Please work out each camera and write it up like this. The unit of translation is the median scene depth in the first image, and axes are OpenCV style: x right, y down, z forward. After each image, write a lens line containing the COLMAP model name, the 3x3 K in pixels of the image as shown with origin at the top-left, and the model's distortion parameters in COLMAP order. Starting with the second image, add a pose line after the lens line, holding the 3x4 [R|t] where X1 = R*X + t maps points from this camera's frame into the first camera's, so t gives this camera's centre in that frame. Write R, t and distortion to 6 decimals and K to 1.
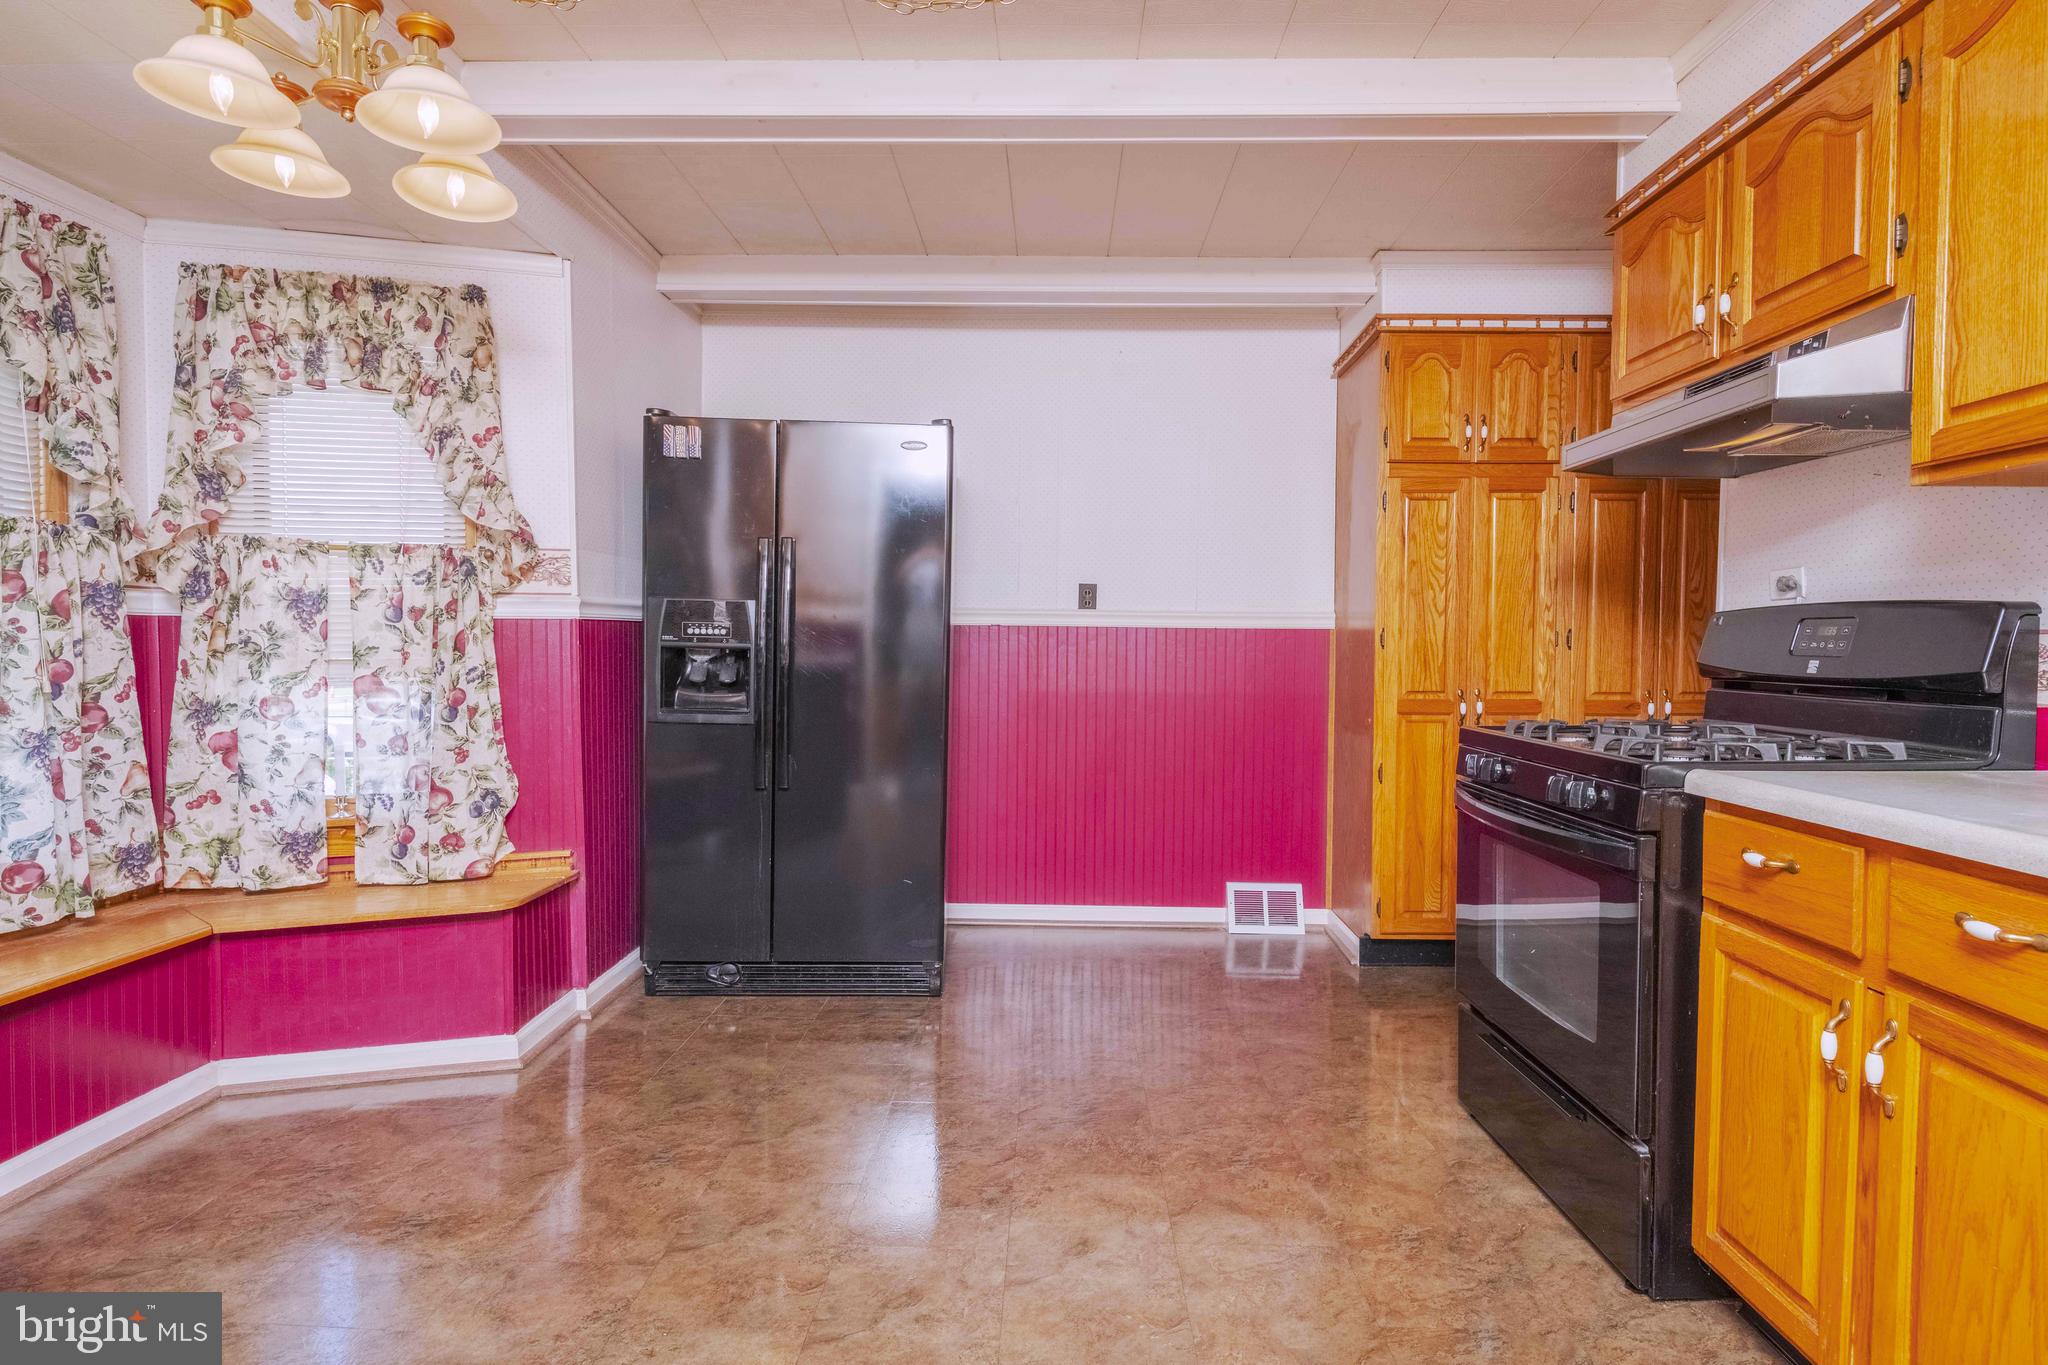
lens RADIAL K [[1070.8, 0, 1027.0], [0, 1070.8, 670.2], [0, 0, 1]] dist [-0.003621, -0.000416]
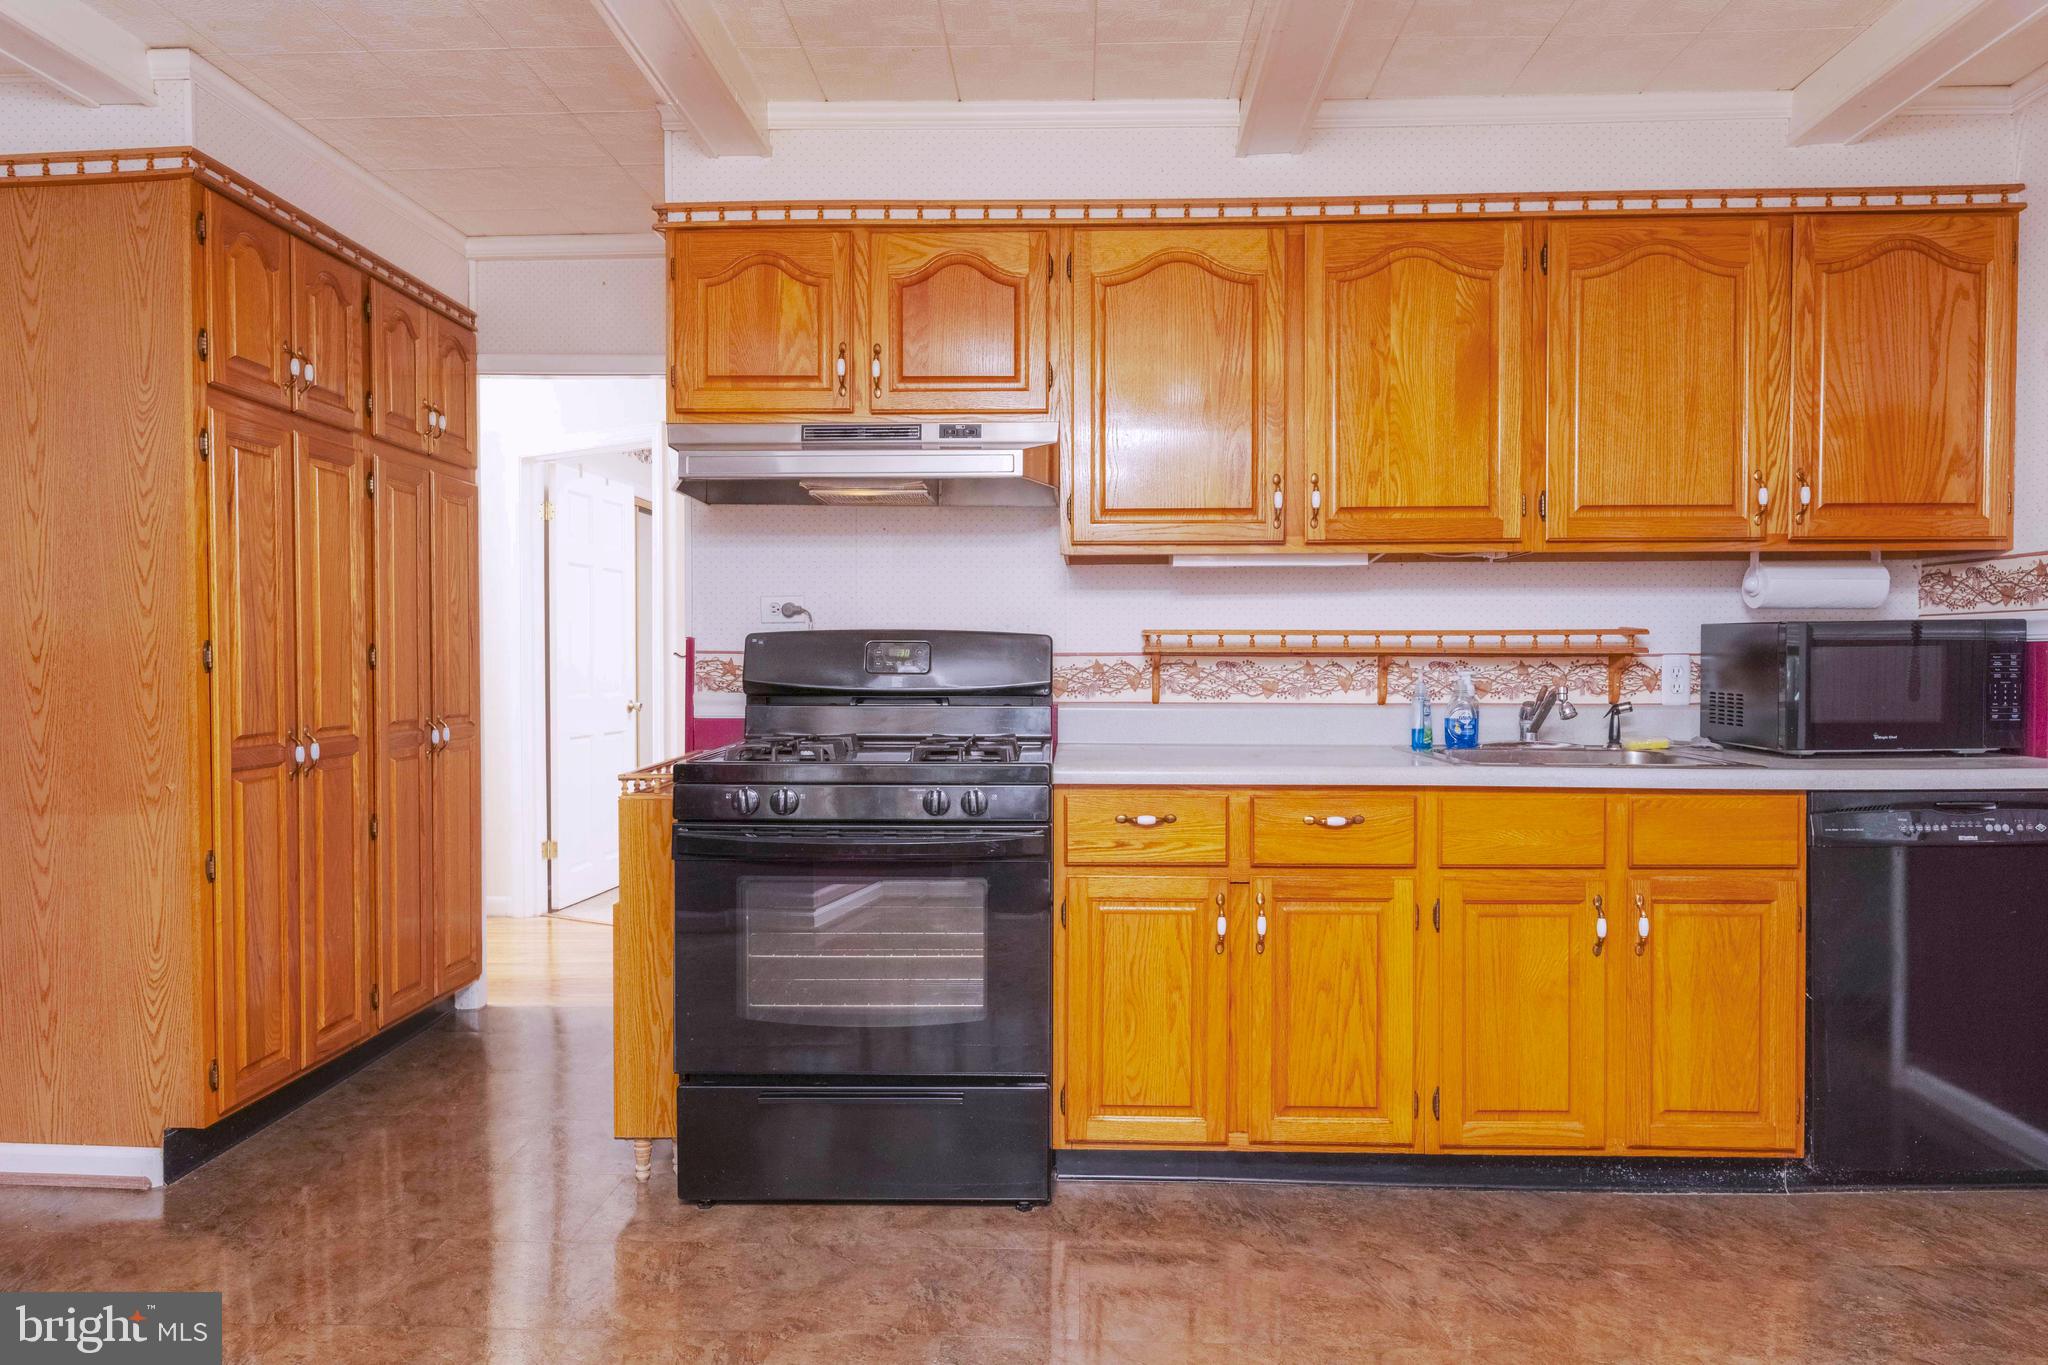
lens RADIAL K [[1248.8, 0, 1030.8], [0, 1248.8, 679.3], [0, 0, 1]] dist [0.000103, -0.000975]
pose [[0.024222, -0.017959, 0.999545, -0.614556], [0.024234, 0.999555, 0.017372, -0.024151], [-0.999413, 0.023802, 0.024646, 0.716996]]
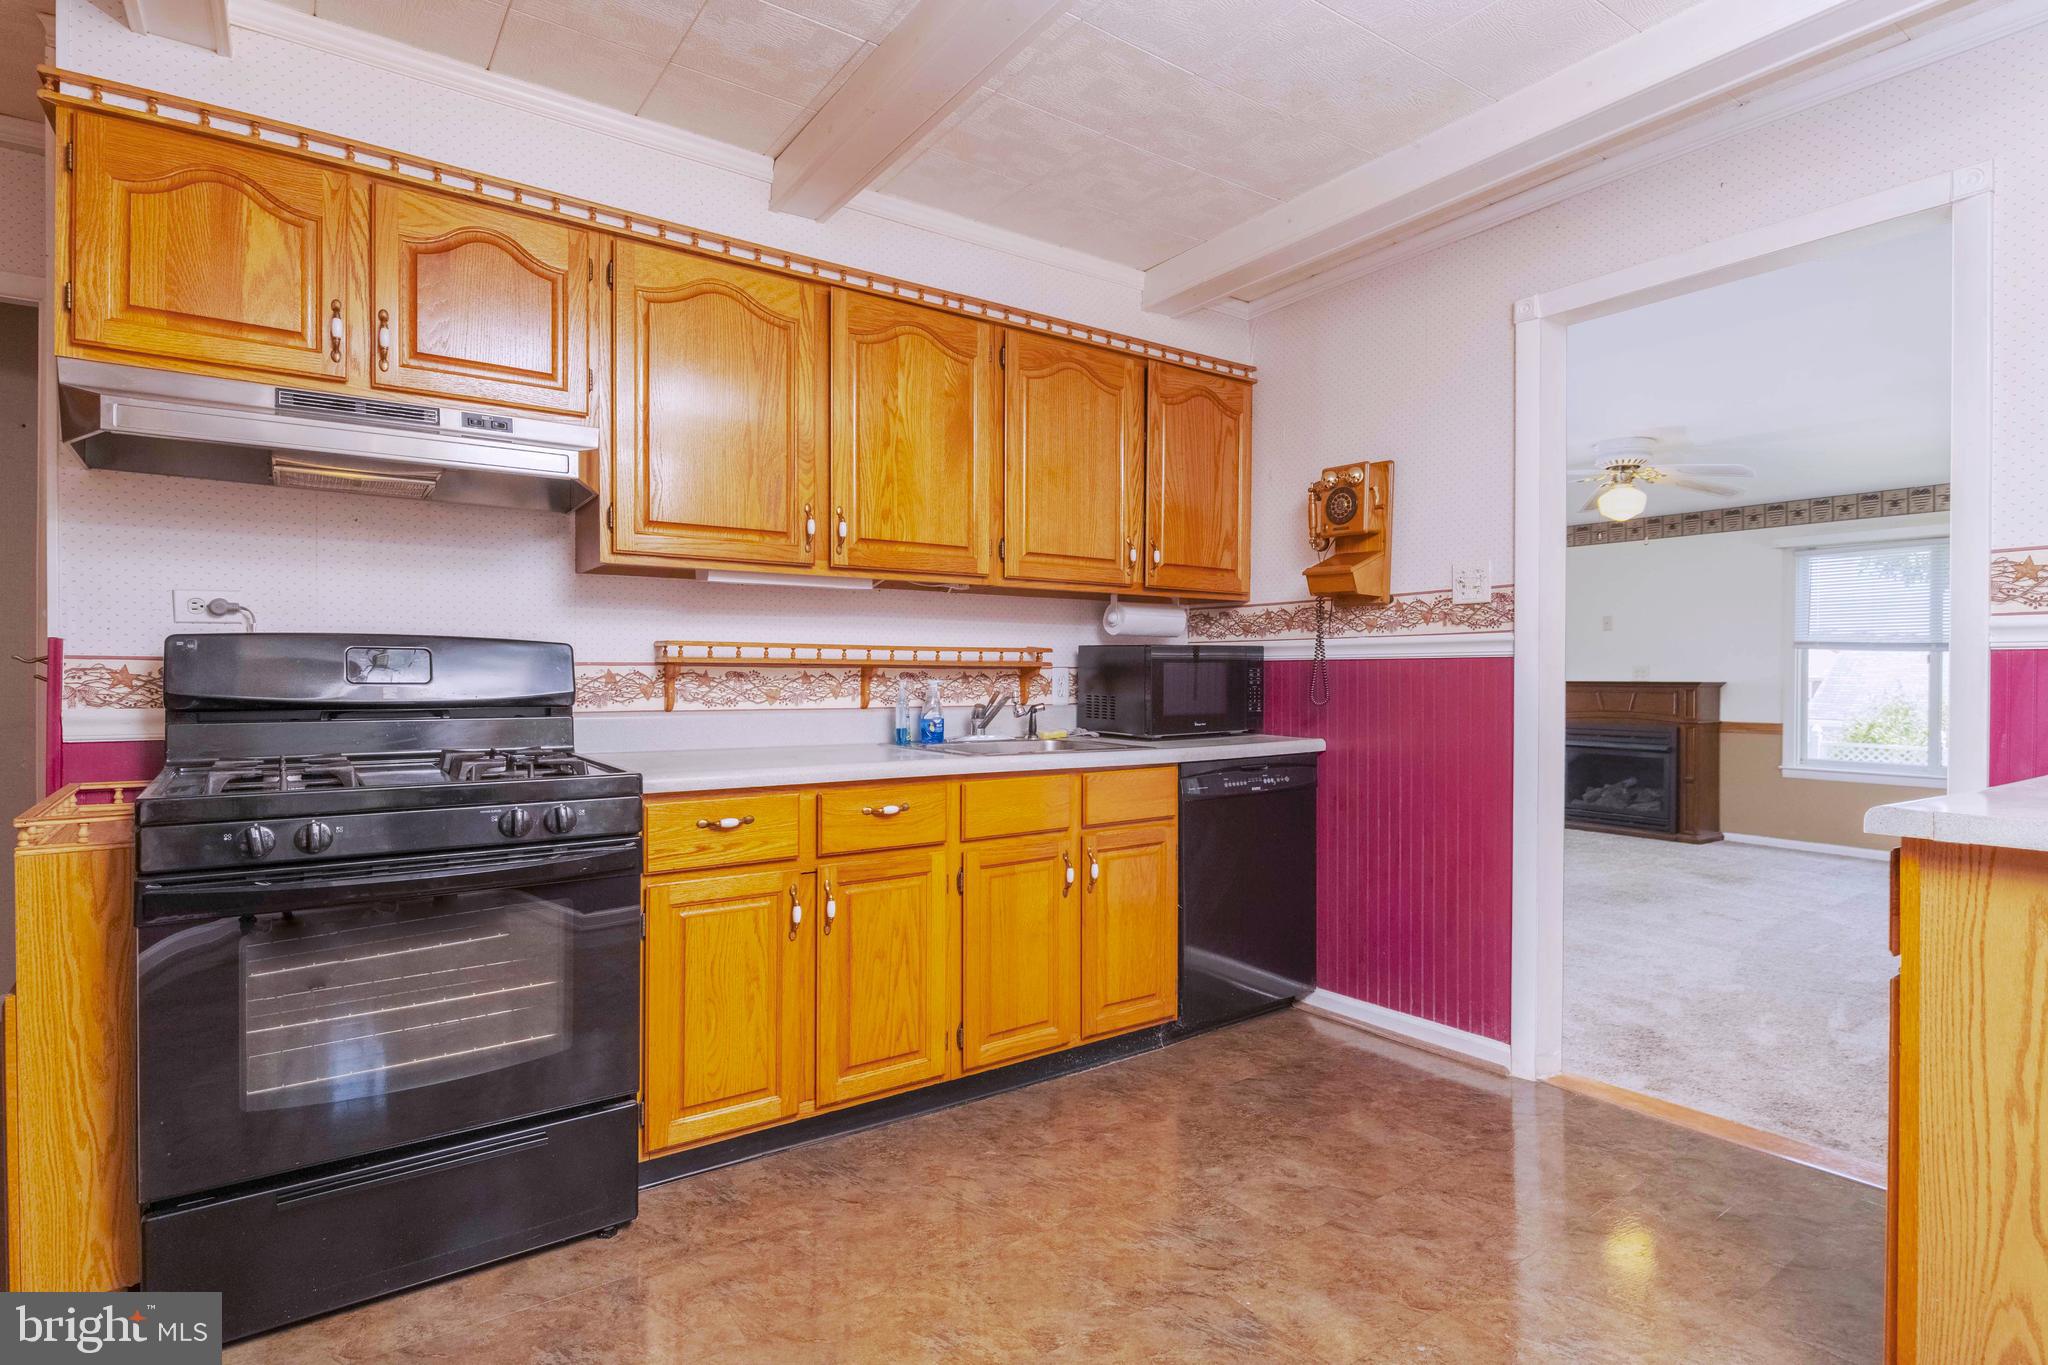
lens RADIAL K [[1047.9, 0, 1024.0], [0, 1047.9, 682.5], [0, 0, 1]] dist [-0.001198, -0.006655]
pose [[-0.599591, -0.010787, 0.800234, -0.451110], [0.014762, 0.999590, 0.024535, -0.026983], [-0.800170, 0.026523, -0.599186, 0.991229]]
